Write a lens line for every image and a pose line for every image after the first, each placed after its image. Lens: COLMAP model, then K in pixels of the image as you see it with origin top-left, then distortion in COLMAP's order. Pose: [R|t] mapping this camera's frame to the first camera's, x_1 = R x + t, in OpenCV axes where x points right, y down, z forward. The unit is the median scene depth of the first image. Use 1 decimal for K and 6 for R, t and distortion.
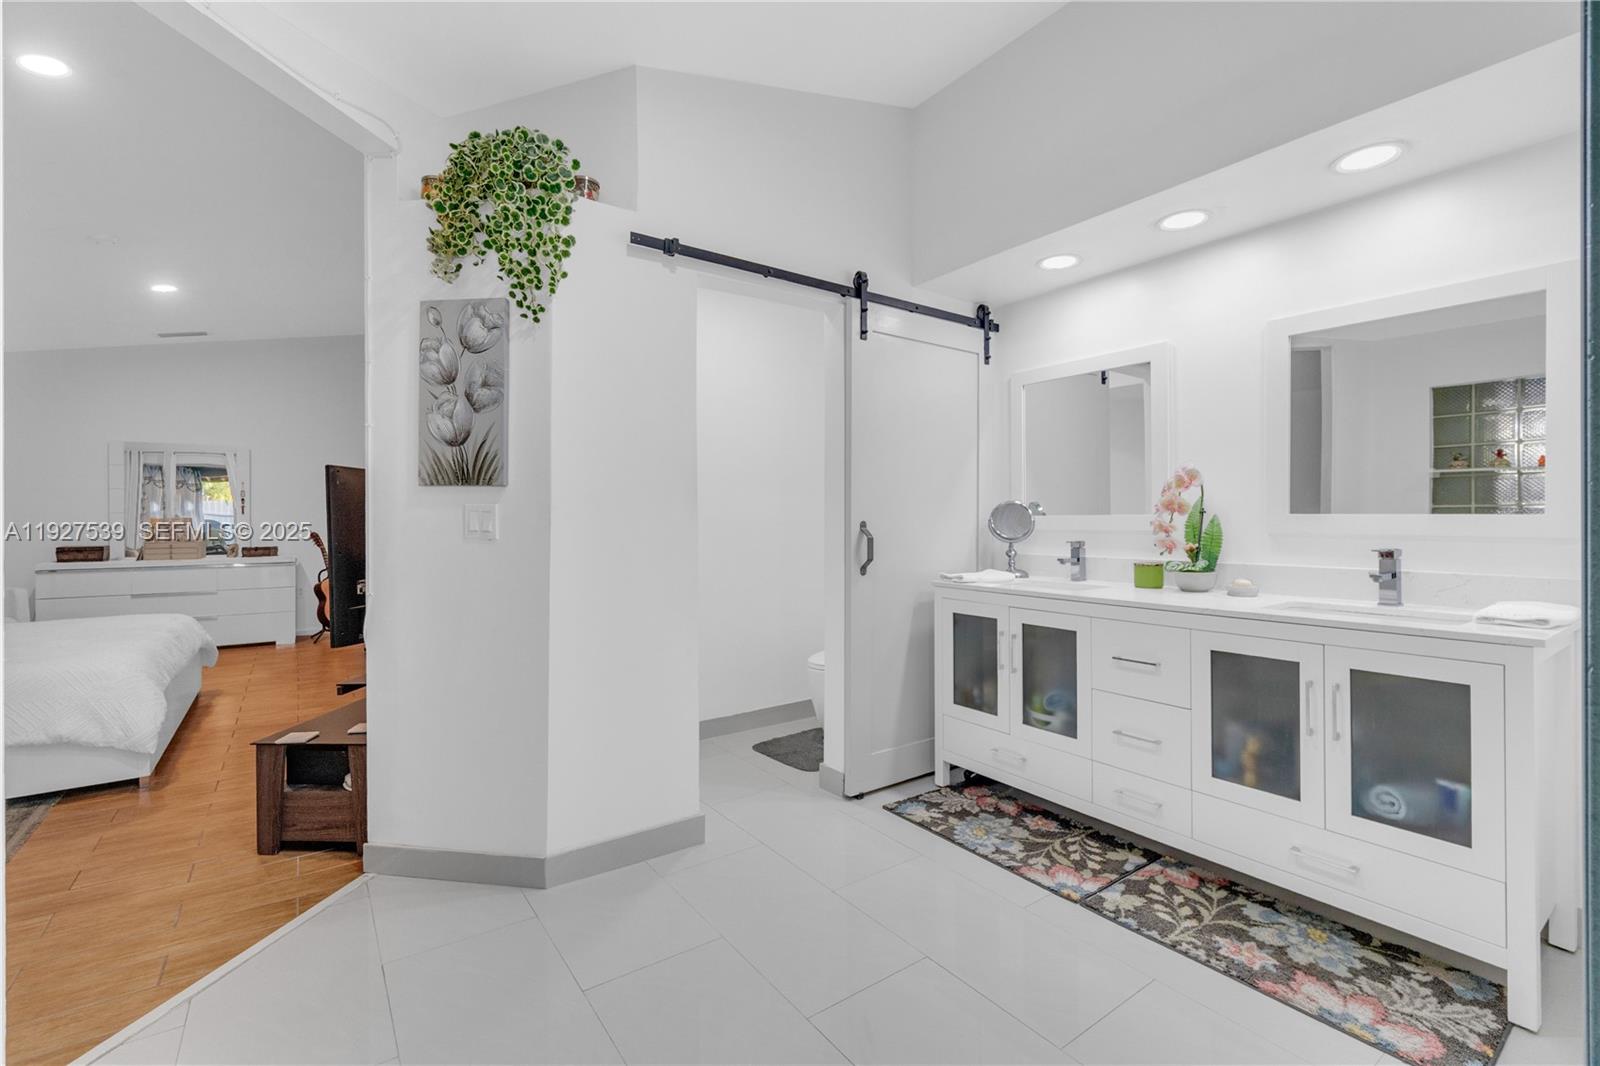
lens RADIAL K [[697.0, 0, 792.4], [0, 697.0, 522.1], [0, 0, 1]] dist [-0.000658, 0.000676]
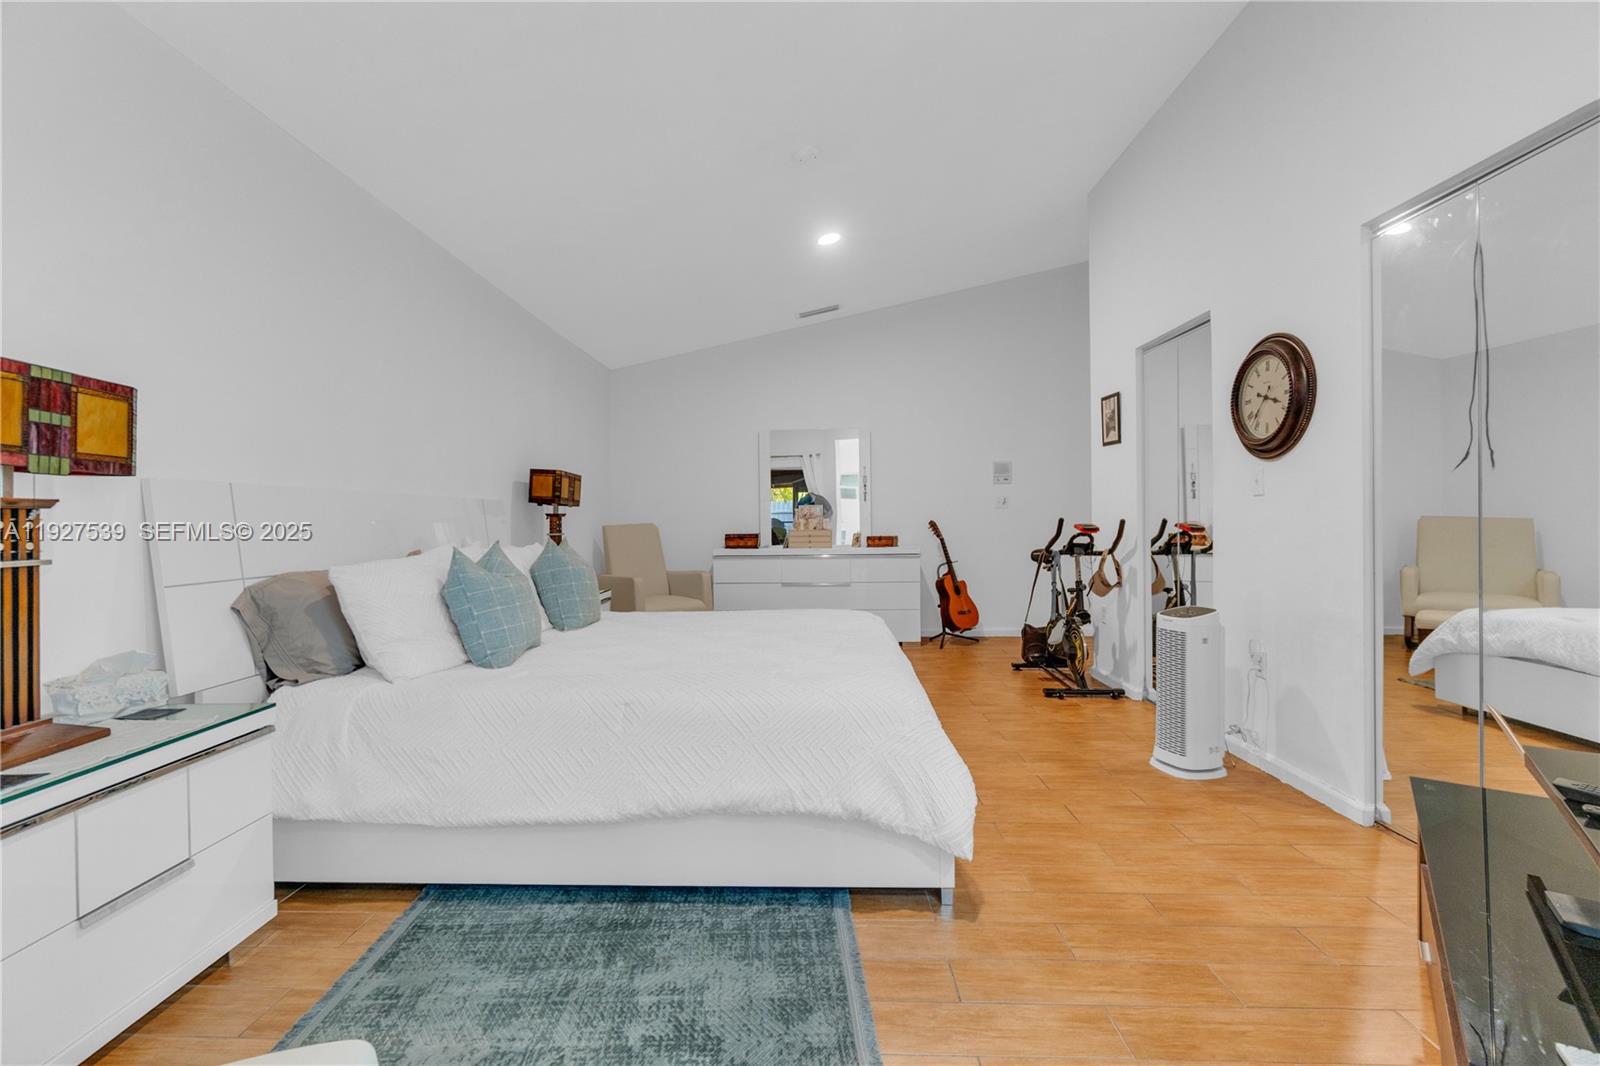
lens RADIAL K [[697.0, 0, 806.2], [0, 697.0, 540.6], [0, 0, 1]] dist [-0.000658, 0.000676]
pose [[0.812237, 0.010927, -0.583225, -0.344324], [0.003991, 0.999697, 0.024287, 0.020674], [0.583313, -0.022055, 0.811948, 0.219034]]
